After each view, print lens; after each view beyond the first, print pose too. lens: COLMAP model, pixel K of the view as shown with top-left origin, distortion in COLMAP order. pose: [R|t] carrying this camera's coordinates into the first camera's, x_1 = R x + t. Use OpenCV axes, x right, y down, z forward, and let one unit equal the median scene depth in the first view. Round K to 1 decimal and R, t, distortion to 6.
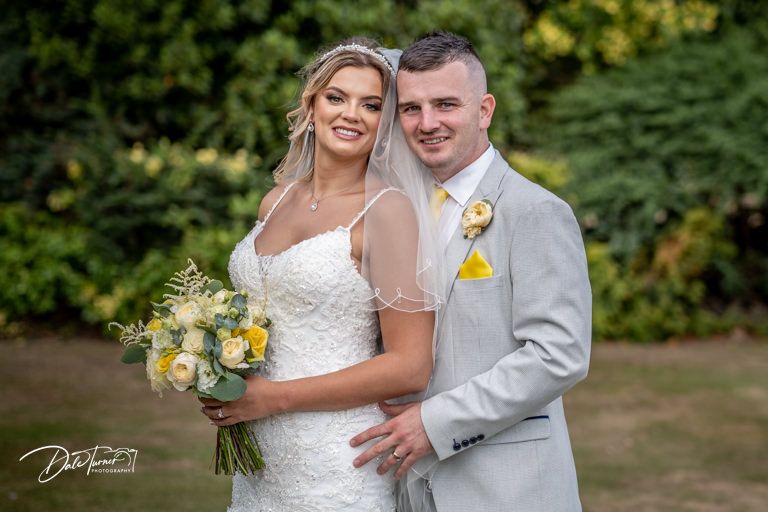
lens RADIAL K [[1938.8, 0, 383.8], [0, 1938.8, 288.4], [0, 0, 1]] dist [0.087654, -0.251121]
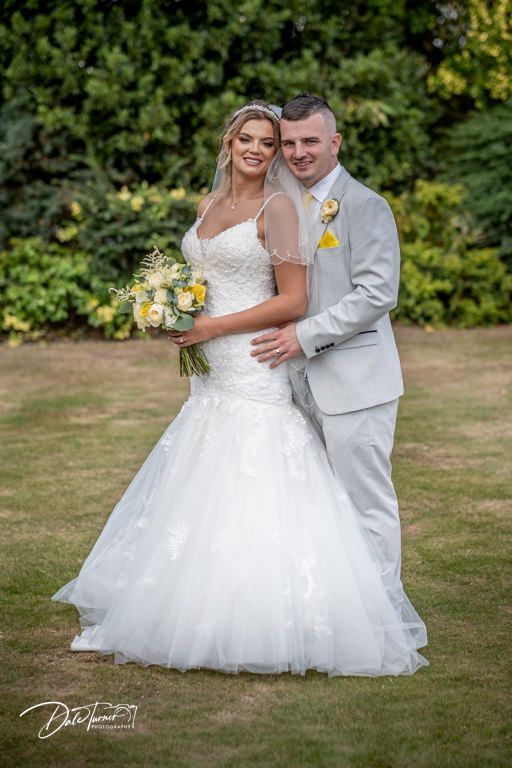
lens RADIAL K [[1828.1, 0, 256.0], [0, 1828.1, 384.0], [0, 0, 1]] dist [0.058671, -0.035637]
pose [[0.997053, -0.046162, -0.061274, 0.028700], [0.048124, 0.998362, 0.030945, 0.023204], [0.059745, -0.033803, 0.997641, -0.209606]]
